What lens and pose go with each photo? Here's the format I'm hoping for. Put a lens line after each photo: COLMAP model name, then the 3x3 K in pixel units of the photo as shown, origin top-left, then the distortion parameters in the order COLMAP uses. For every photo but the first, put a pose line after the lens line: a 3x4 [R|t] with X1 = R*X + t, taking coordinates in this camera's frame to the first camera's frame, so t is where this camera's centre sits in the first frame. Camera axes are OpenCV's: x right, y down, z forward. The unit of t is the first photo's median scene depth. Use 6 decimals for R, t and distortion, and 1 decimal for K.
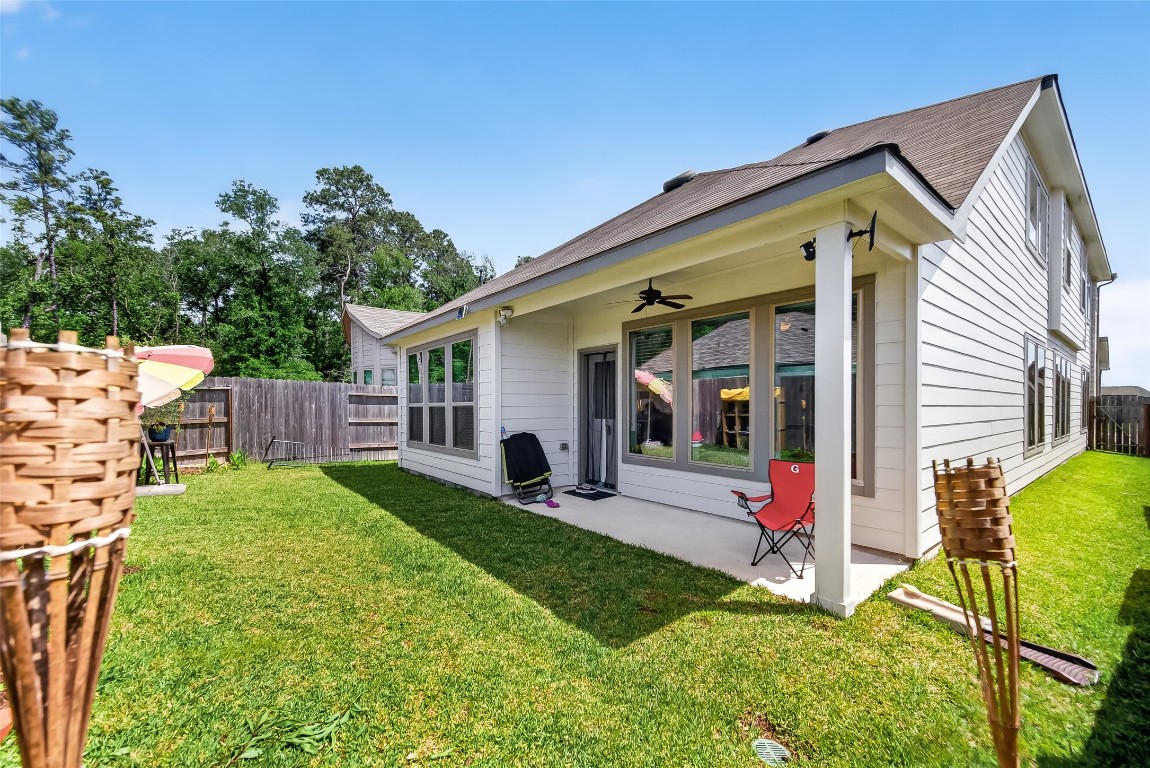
lens RADIAL K [[450.7, 0, 600.7], [0, 450.7, 409.8], [0, 0, 1]] dist [0.000128, 0.000051]
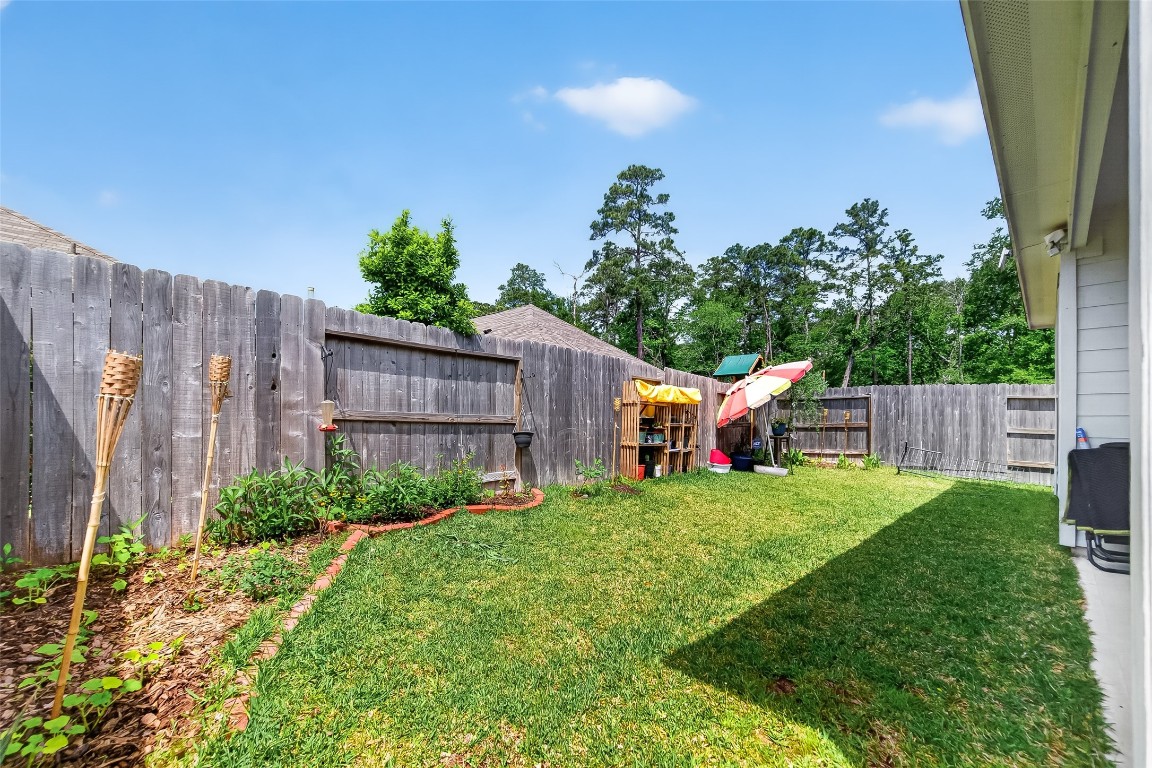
lens RADIAL K [[463.1, 0, 580.4], [0, 463.1, 413.4], [0, 0, 1]] dist [-0.000721, -0.000045]
pose [[0.080440, -0.017938, -0.996598, 0.208739], [-0.021079, 0.999584, -0.019693, 0.027598], [0.996537, 0.022591, 0.080028, 0.192700]]
